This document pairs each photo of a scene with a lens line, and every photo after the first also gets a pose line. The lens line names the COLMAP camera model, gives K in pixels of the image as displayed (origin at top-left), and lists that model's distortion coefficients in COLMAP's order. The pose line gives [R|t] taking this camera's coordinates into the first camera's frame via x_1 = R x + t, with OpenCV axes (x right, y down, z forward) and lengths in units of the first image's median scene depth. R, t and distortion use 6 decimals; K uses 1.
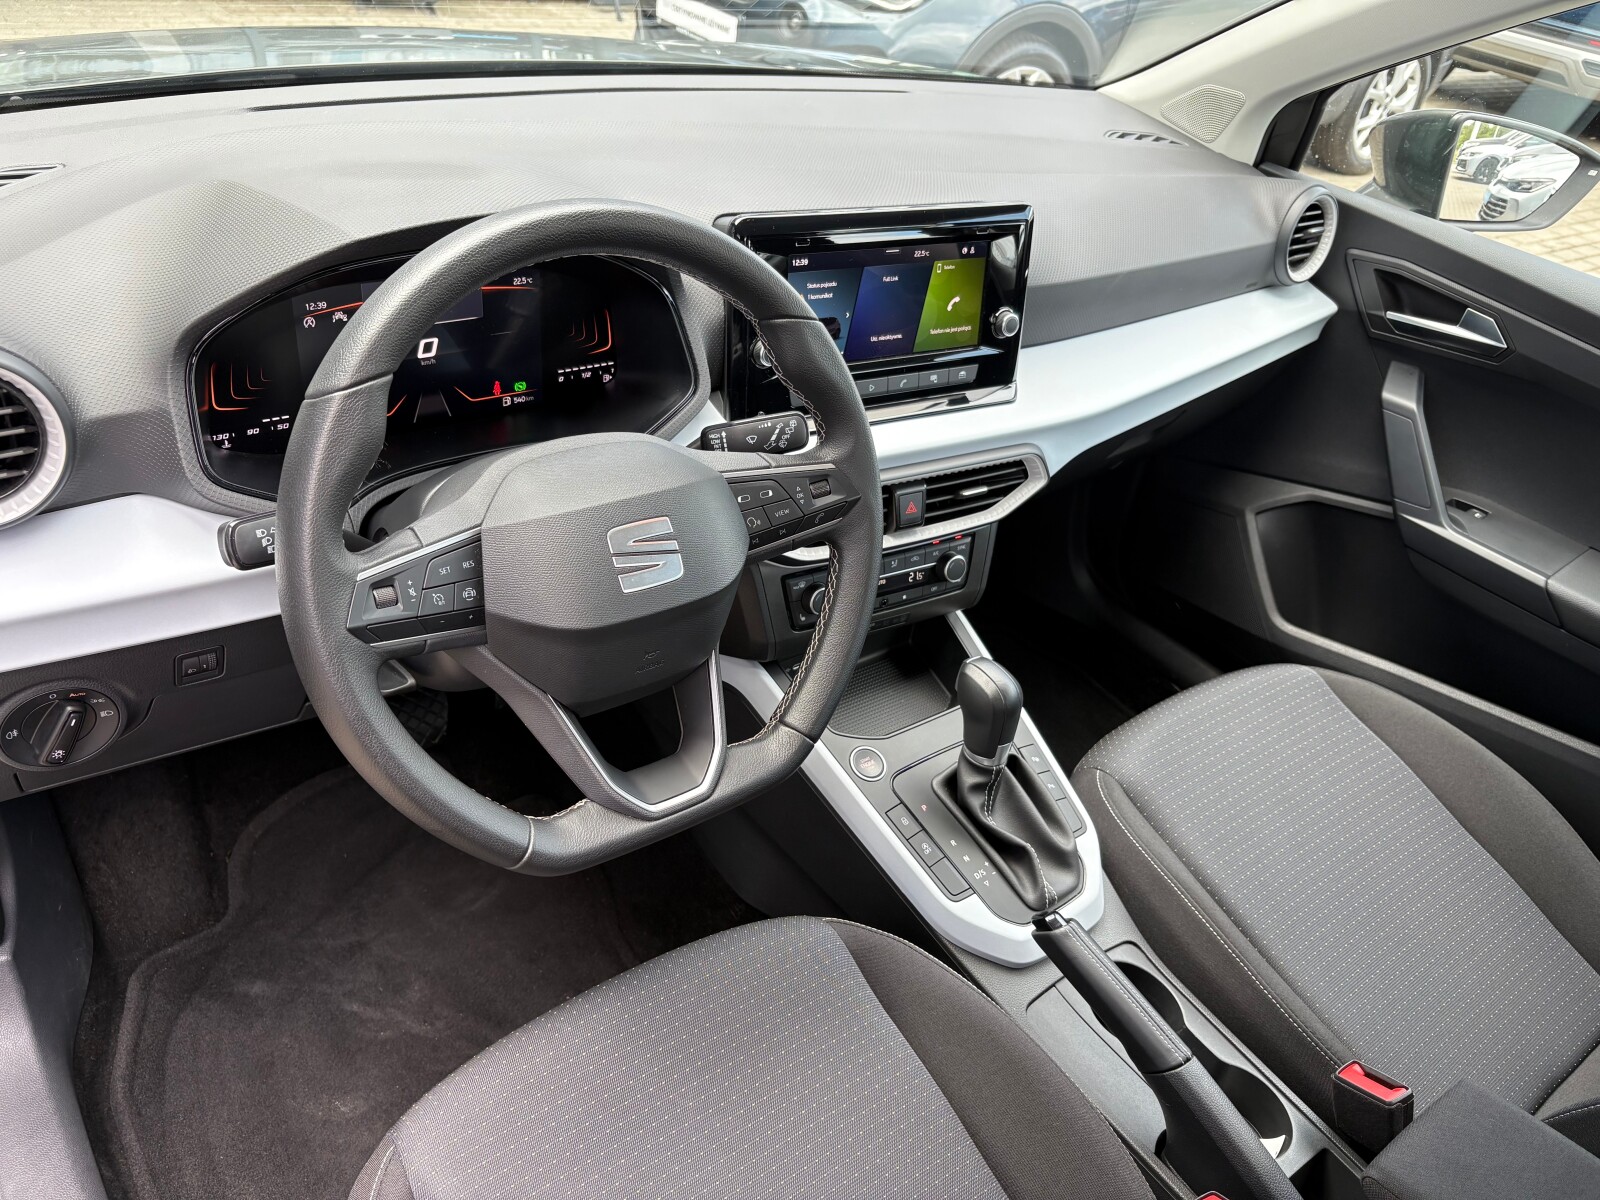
lens RADIAL K [[1209.3, 0, 792.4], [0, 1209.3, 604.5], [0, 0, 1]] dist [0.066929, -0.230218]
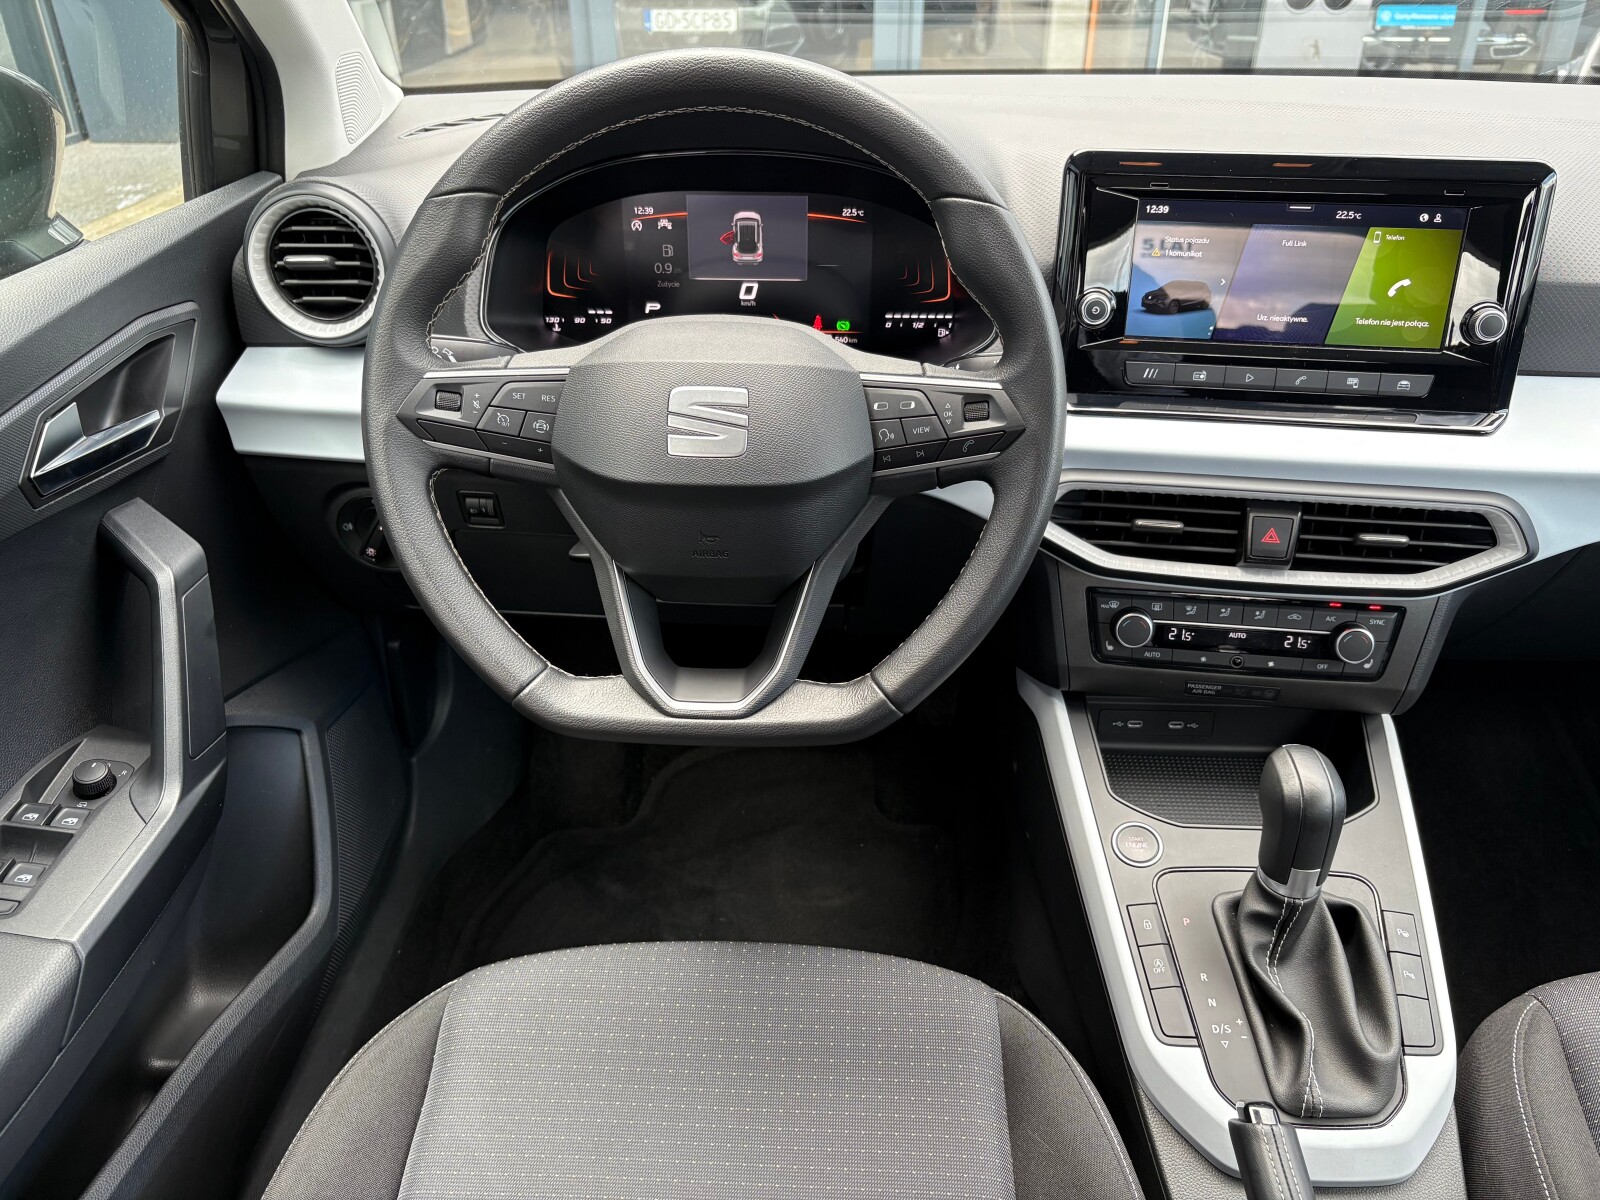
lens RADIAL K [[1224.2, 0, 803.7], [0, 1224.2, 604.0], [0, 0, 1]] dist [0.049452, -0.067265]
pose [[0.769009, 0.200686, -0.606918, 0.357842], [-0.275986, 0.960627, -0.032050, 0.069132], [0.576590, 0.192148, 0.794118, 0.216051]]
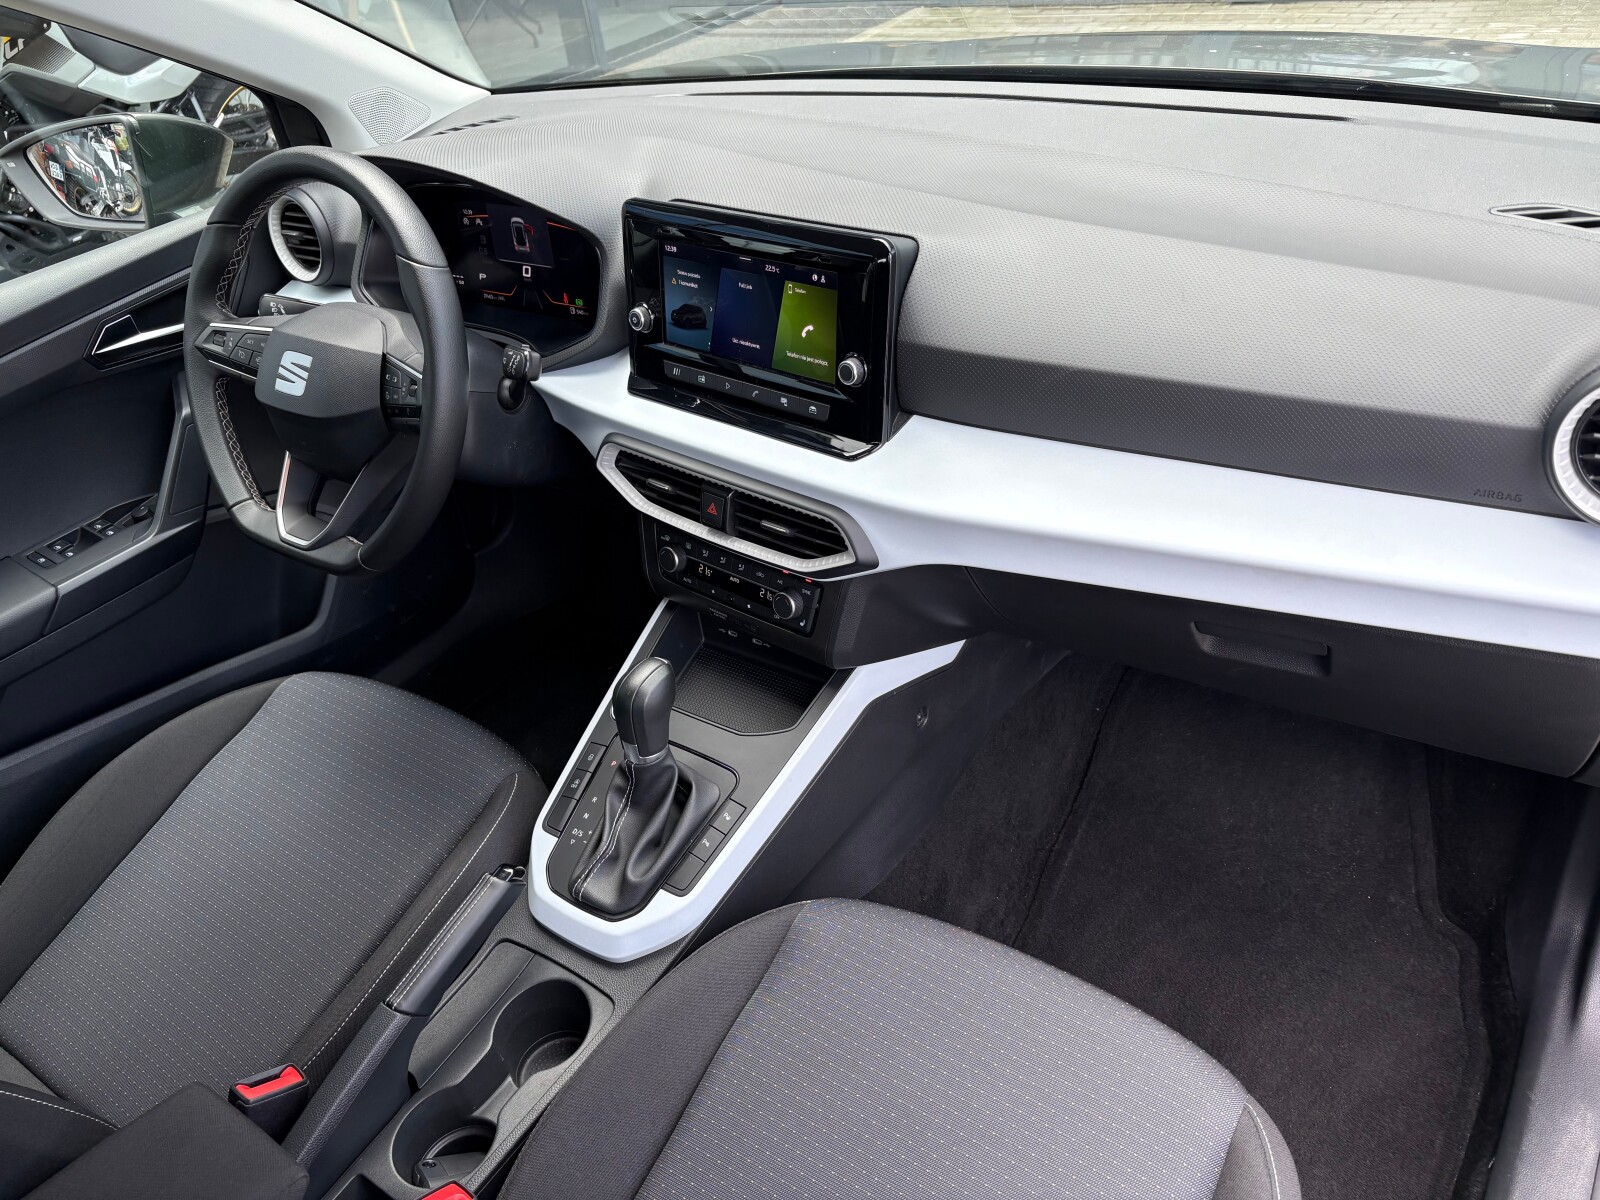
lens RADIAL K [[1168.3, 0, 800.0], [0, 1168.3, 600.0], [0, 0, 1]] dist [0.063818, -0.194457]
pose [[0.293328, 0.411401, -0.862965, 1.012622], [-0.405019, 0.871138, 0.277629, -0.319925], [0.865978, 0.268080, 0.422155, 0.675370]]
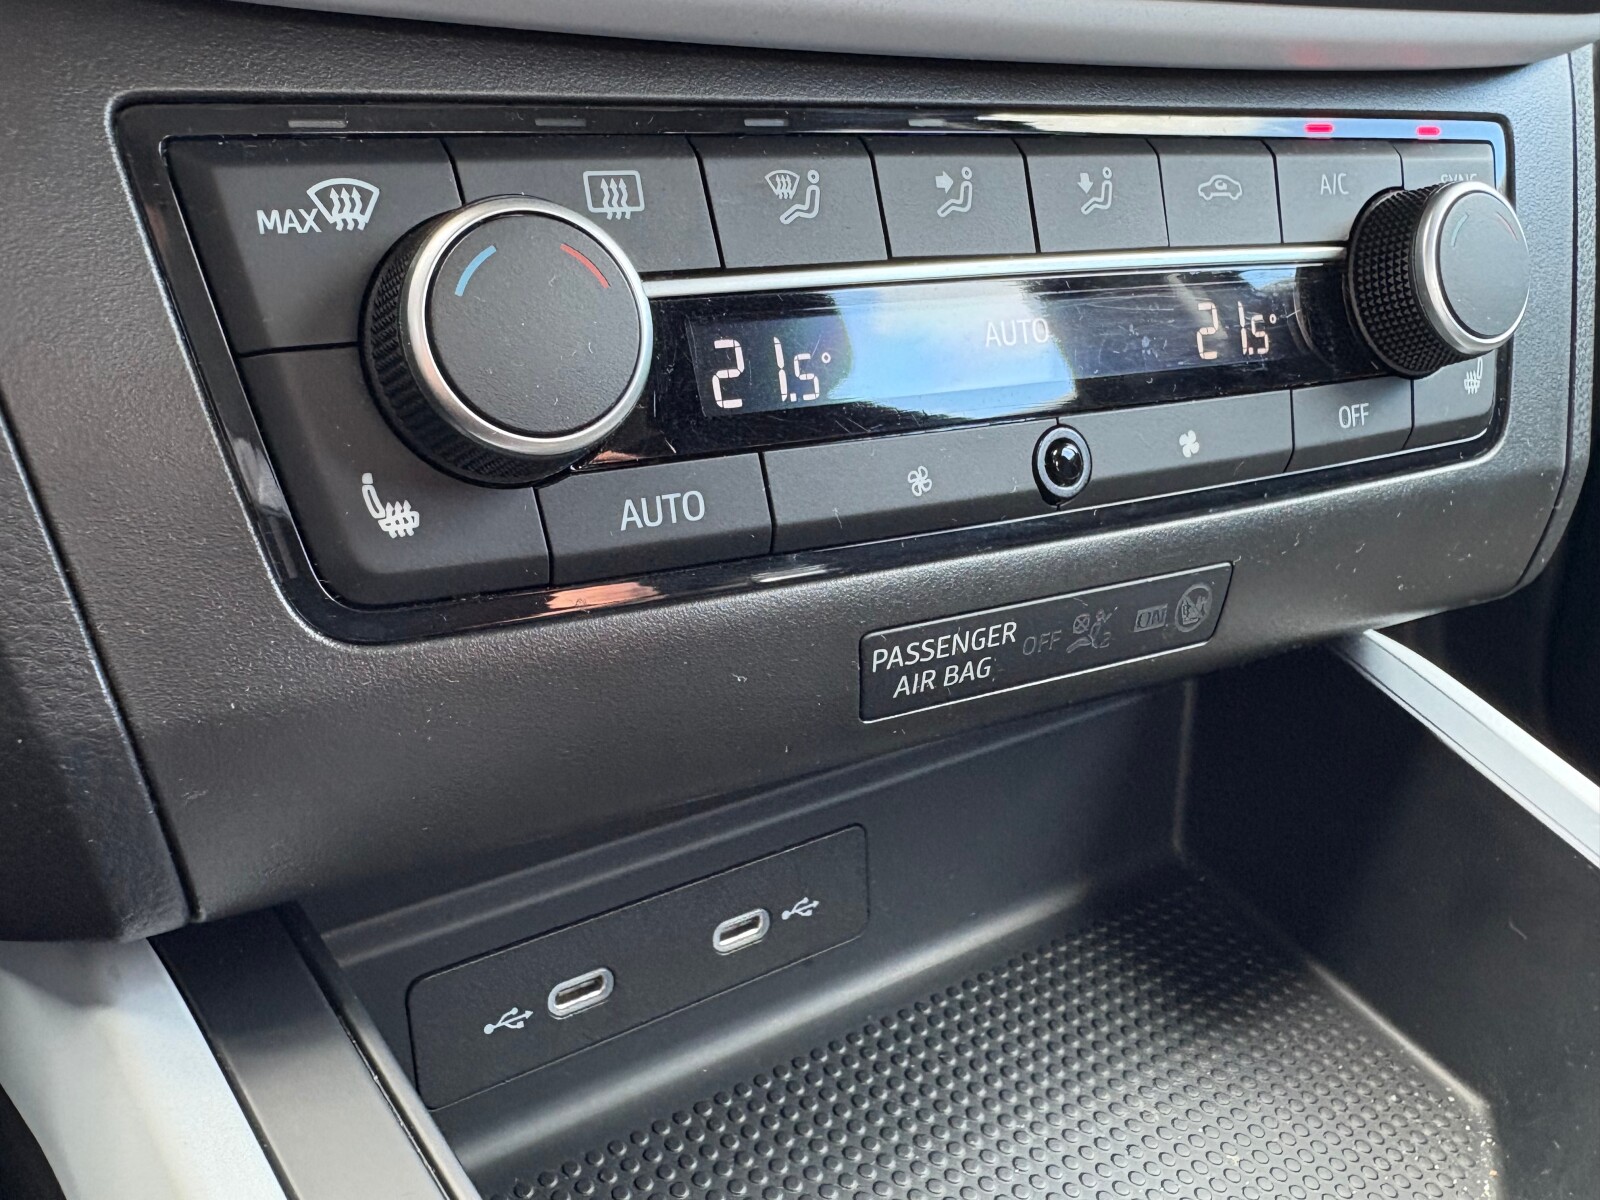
lens RADIAL K [[1355.9, 0, 753.2], [0, 1355.9, 601.2], [0, 0, 1]] dist [0.006196, 0.004107]
pose [[0.991464, -0.107515, -0.073756, 0.053072], [0.083180, 0.957210, -0.277183, 0.059852], [0.100402, 0.268682, 0.957982, 0.901042]]
